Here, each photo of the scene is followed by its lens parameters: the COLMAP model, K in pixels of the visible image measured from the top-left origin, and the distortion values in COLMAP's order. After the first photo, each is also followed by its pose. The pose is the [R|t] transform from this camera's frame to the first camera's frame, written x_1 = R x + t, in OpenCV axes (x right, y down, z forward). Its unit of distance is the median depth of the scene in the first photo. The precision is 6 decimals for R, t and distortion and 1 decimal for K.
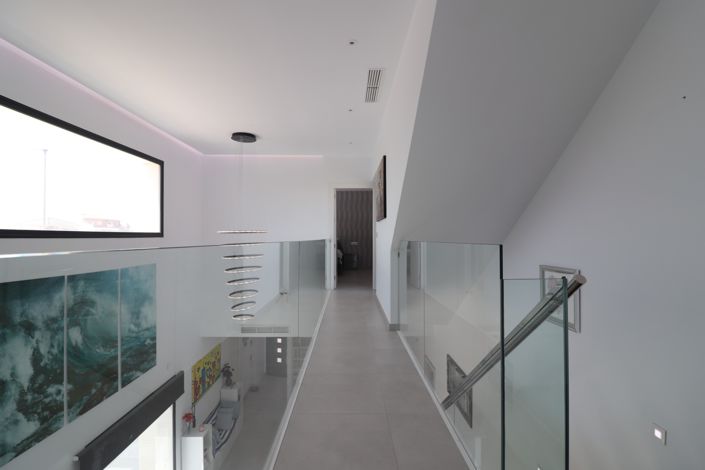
lens RADIAL K [[325.8, 0, 353.5], [0, 325.8, 233.5], [0, 0, 1]] dist [-0.009693, -0.009335]
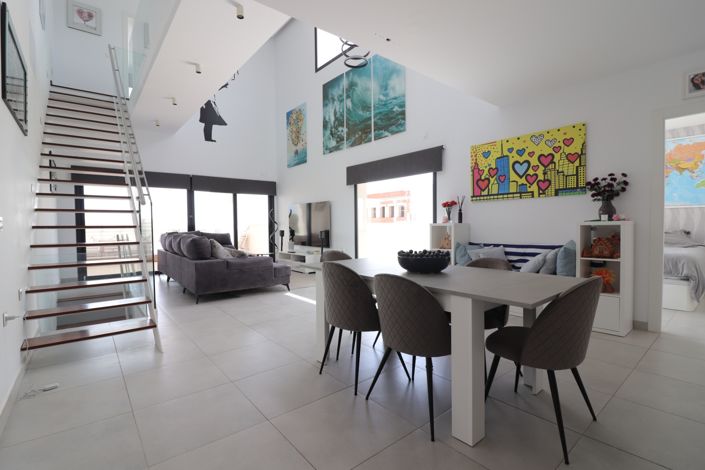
lens RADIAL K [[325.8, 0, 349.7], [0, 325.8, 236.5], [0, 0, 1]] dist [-0.009693, -0.009335]
pose [[-0.784729, 0.031060, -0.619061, 0.282958], [0.017688, 0.999459, 0.027723, 0.875307], [0.619587, 0.010805, -0.784854, 2.097573]]
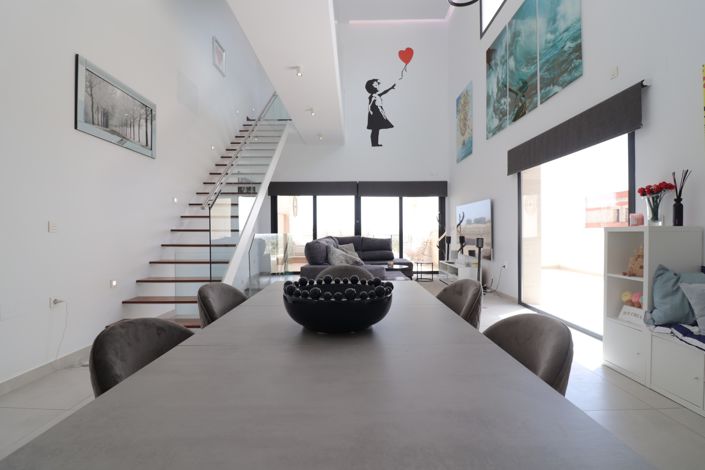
lens RADIAL K [[325.8, 0, 345.5], [0, 325.8, 236.2], [0, 0, 1]] dist [-0.009693, -0.009335]
pose [[-0.999142, 0.005104, 0.041112, -0.173399], [0.005213, 0.999983, 0.002530, 0.879786], [-0.041098, 0.002742, -0.999151, 2.015278]]
